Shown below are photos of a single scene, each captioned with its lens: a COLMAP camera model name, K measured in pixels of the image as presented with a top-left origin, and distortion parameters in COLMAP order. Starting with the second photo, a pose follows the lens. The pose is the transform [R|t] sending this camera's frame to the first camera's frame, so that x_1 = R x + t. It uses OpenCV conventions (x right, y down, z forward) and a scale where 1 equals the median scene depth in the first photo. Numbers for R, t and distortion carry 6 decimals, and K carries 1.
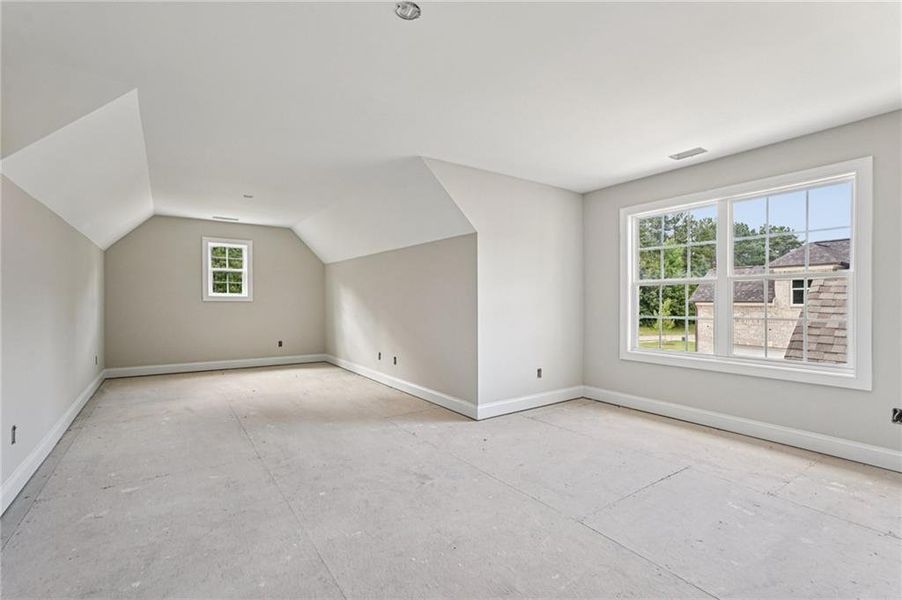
lens RADIAL K [[412.4, 0, 451.0], [0, 412.4, 300.0], [0, 0, 1]] dist [-0.001076, 0.000415]
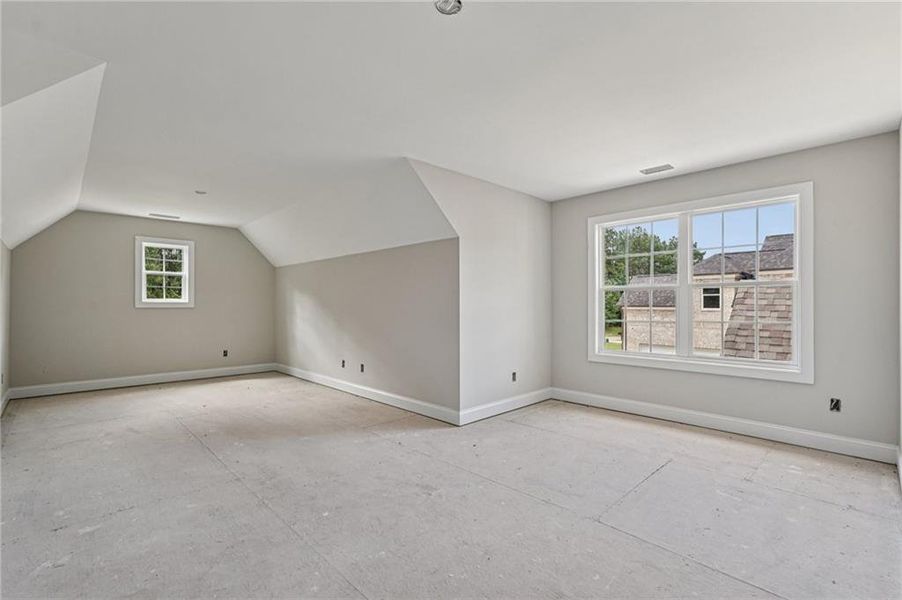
lens RADIAL K [[408.9, 0, 451.1], [0, 408.9, 305.1], [0, 0, 1]] dist [0.000447, 0.000666]
pose [[0.986755, -0.002596, 0.162197, -0.111266], [0.002627, 0.999997, 0.000023, -0.000917], [-0.162196, 0.000403, 0.986758, 0.025959]]
